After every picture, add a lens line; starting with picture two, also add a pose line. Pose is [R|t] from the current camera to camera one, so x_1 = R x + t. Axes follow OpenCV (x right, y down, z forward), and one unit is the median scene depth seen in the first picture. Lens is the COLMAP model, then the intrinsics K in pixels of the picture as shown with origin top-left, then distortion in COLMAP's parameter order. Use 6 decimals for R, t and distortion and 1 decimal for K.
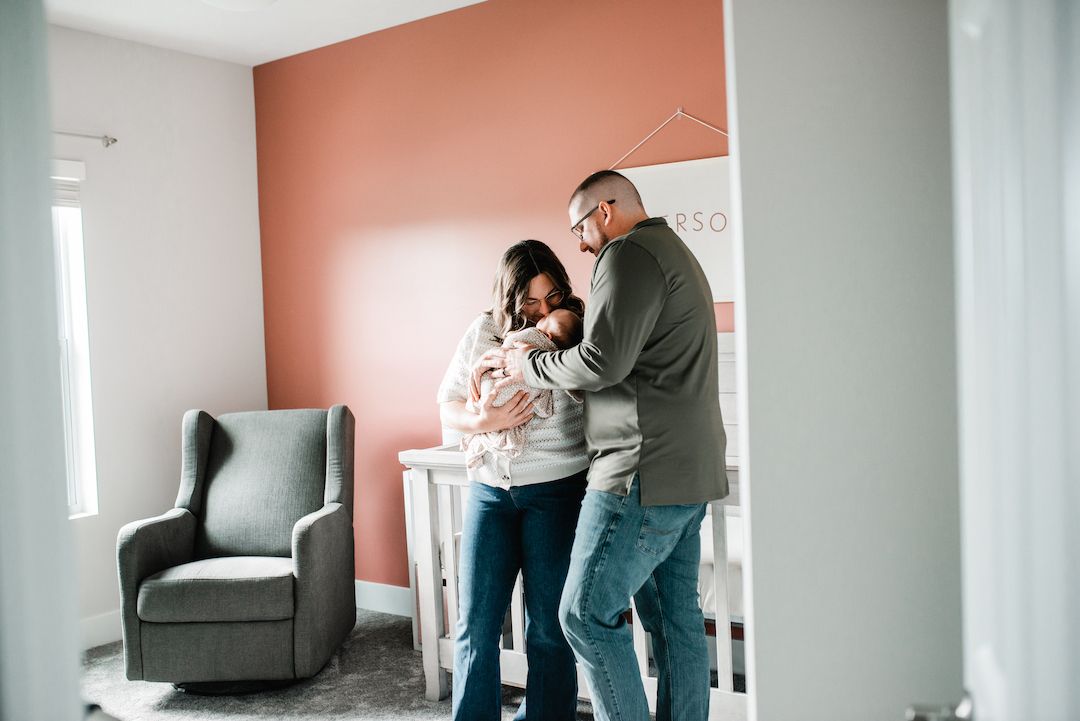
lens RADIAL K [[956.4, 0, 540.0], [0, 956.4, 360.5], [0, 0, 1]] dist [-0.149184, 0.249200]
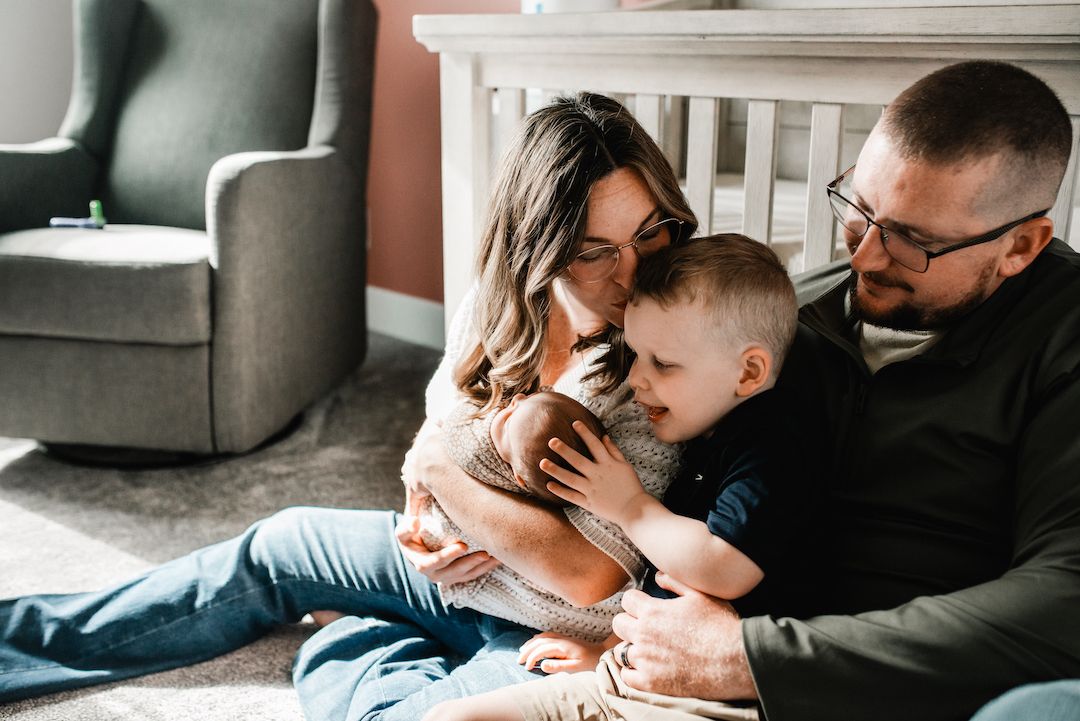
lens RADIAL K [[956.4, 0, 540.0], [0, 956.4, 360.5], [0, 0, 1]] dist [-0.149184, 0.249200]
pose [[0.988768, 0.092367, -0.117501, -0.014990], [-0.056967, 0.959737, 0.275062, 0.113551], [0.138177, -0.265279, 0.954219, 0.463954]]
